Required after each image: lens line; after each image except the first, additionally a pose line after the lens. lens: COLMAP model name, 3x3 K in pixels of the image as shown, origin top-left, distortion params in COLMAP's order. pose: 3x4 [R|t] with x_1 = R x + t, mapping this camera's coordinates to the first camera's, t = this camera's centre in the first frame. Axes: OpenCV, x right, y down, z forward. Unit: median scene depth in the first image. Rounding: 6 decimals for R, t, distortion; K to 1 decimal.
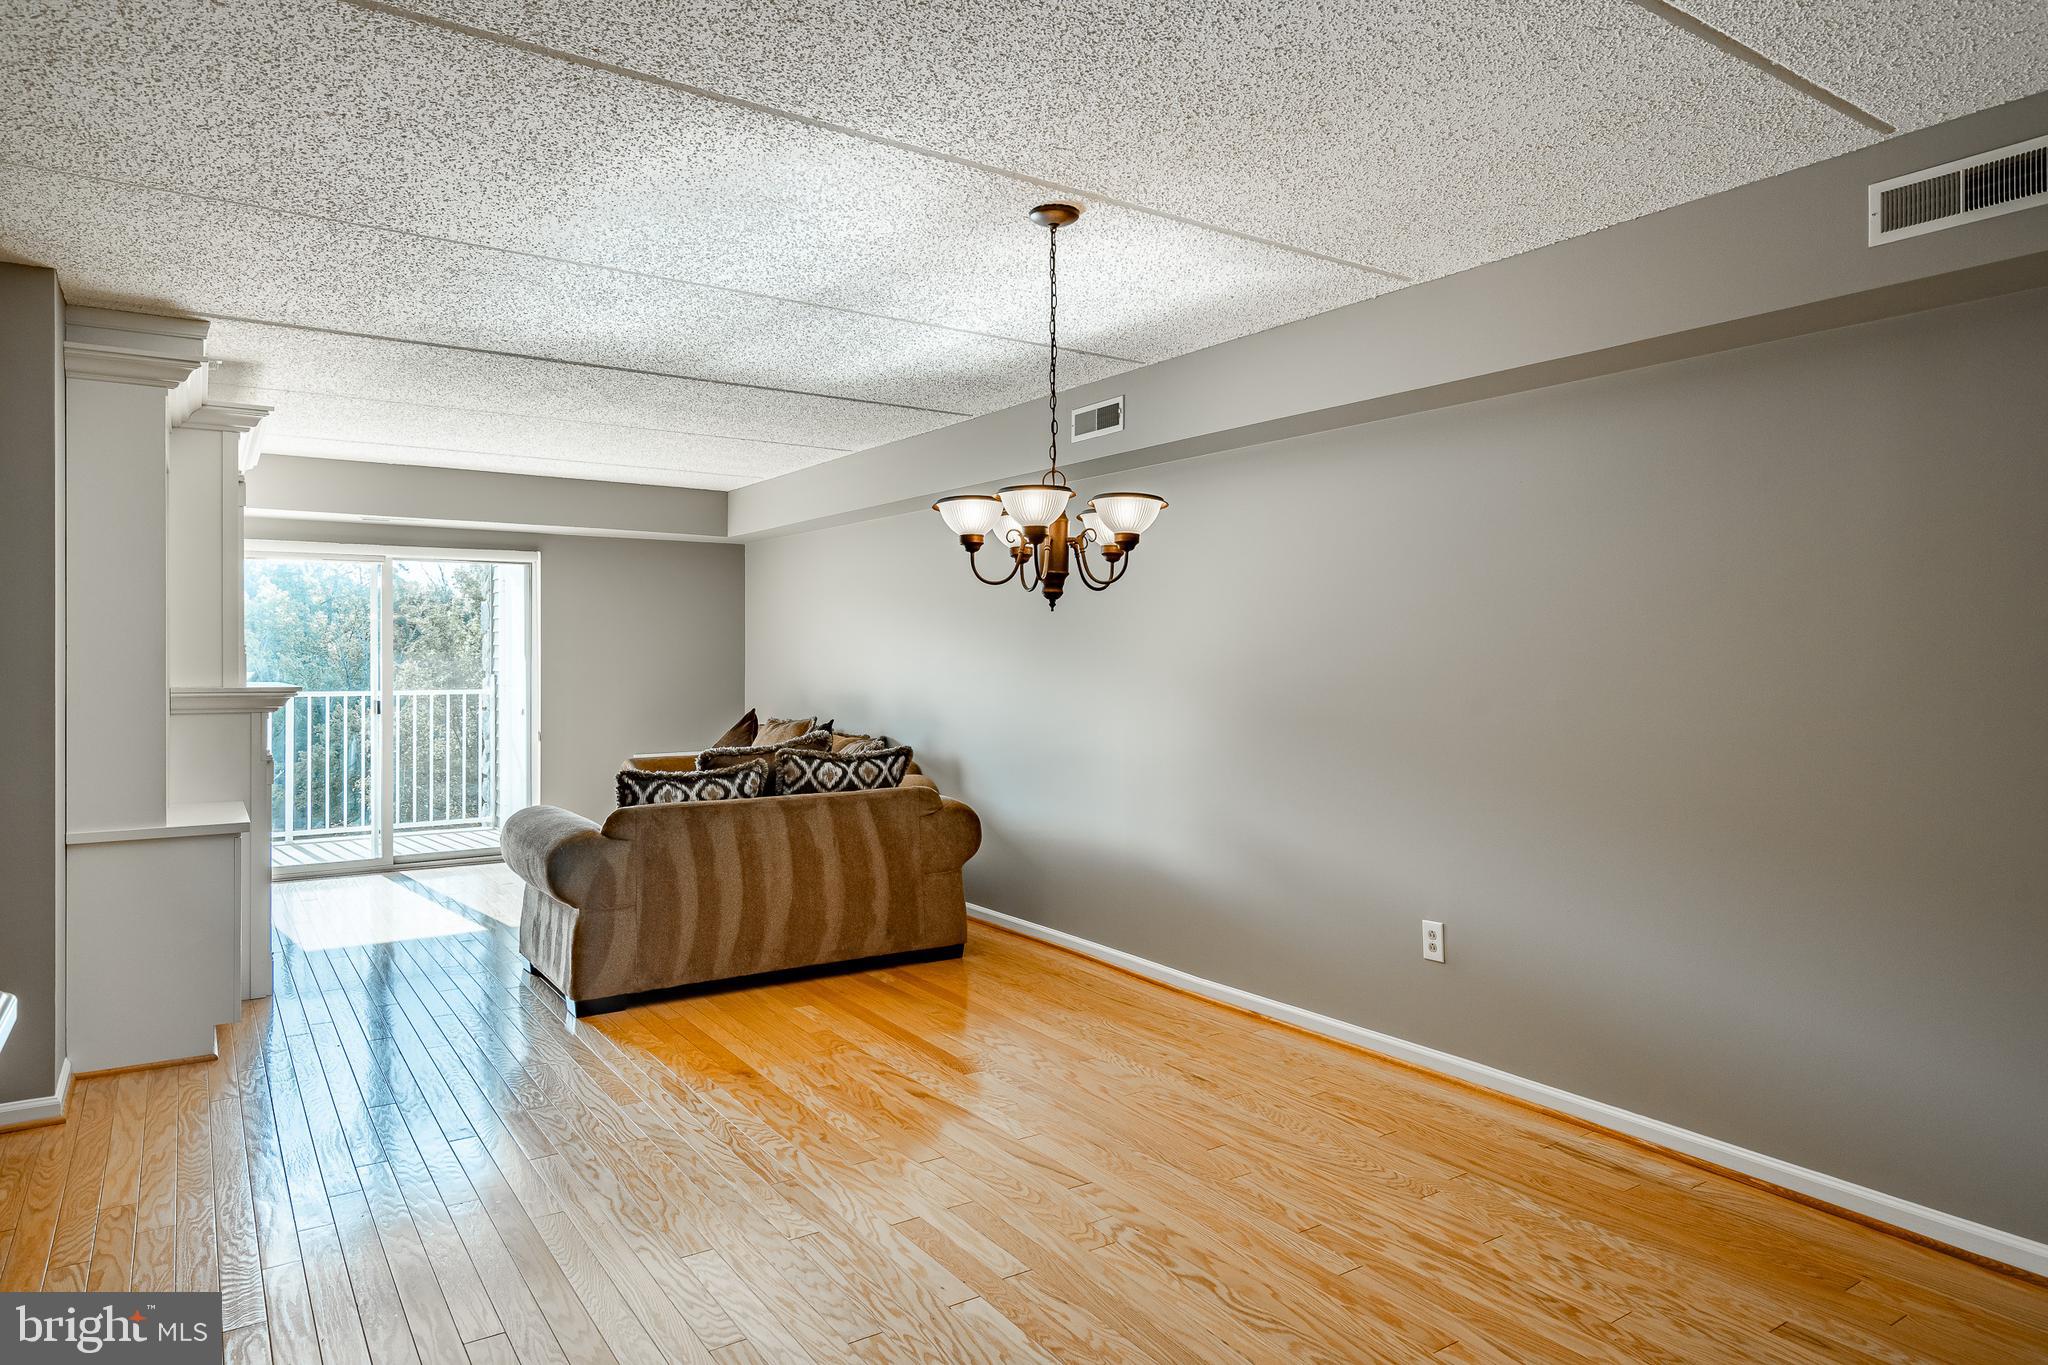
lens RADIAL K [[1237.3, 0, 1023.3], [0, 1237.3, 666.3], [0, 0, 1]] dist [-0.003768, -0.001005]
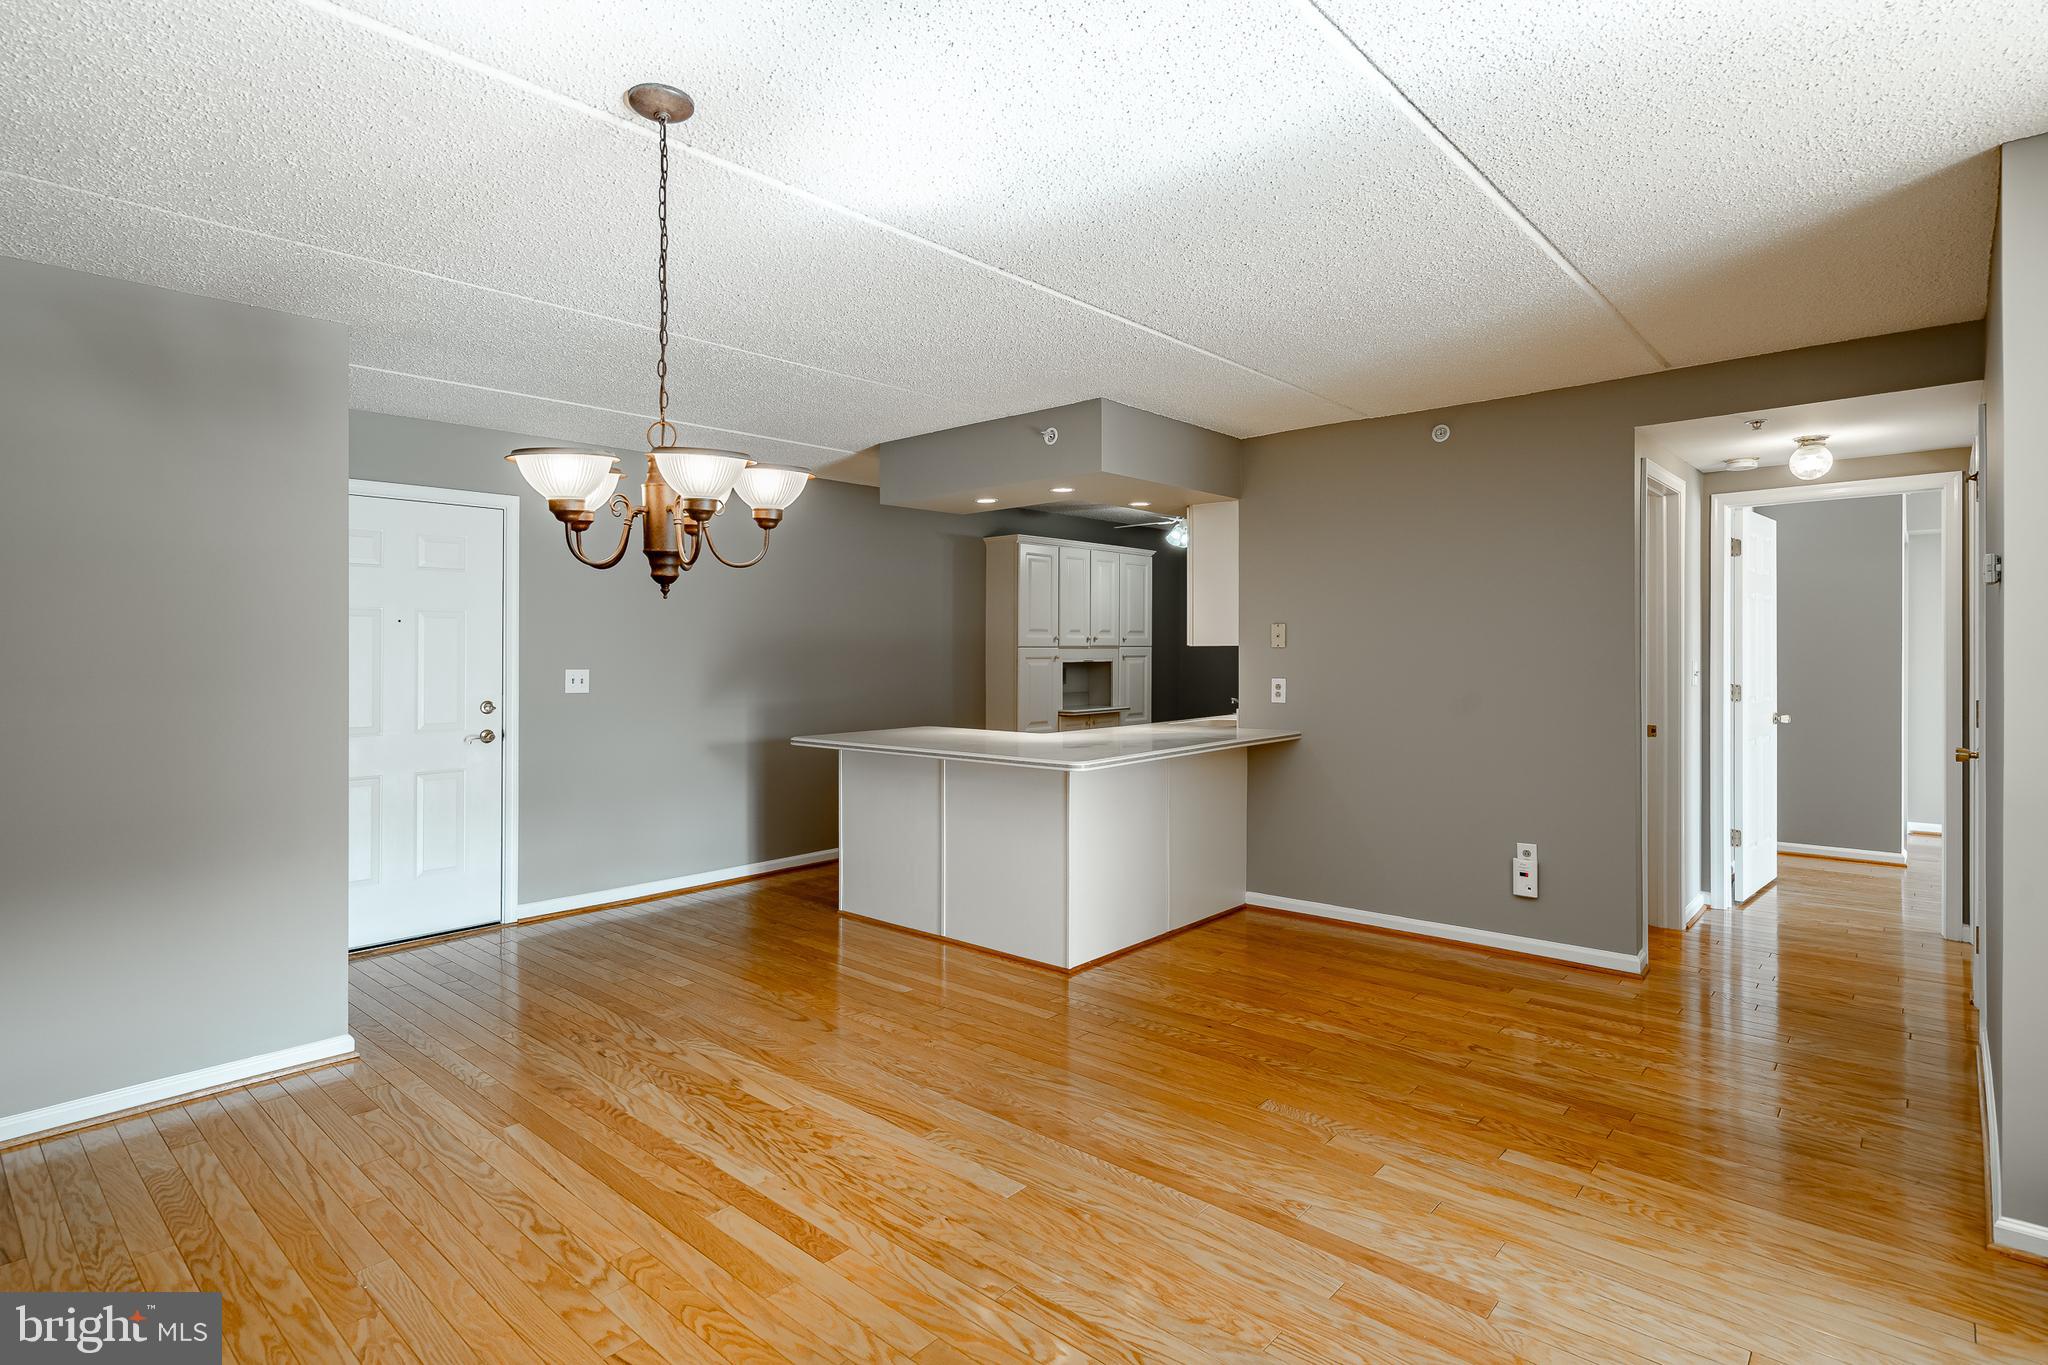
lens RADIAL K [[1019.5, 0, 1030.5], [0, 1019.5, 642.9], [0, 0, 1]] dist [0.000540, 0.000125]
pose [[-0.966387, 0.001687, -0.257086, -0.032220], [0.002577, 0.999992, -0.003123, -0.012270], [0.257078, -0.003680, -0.966384, 1.506911]]
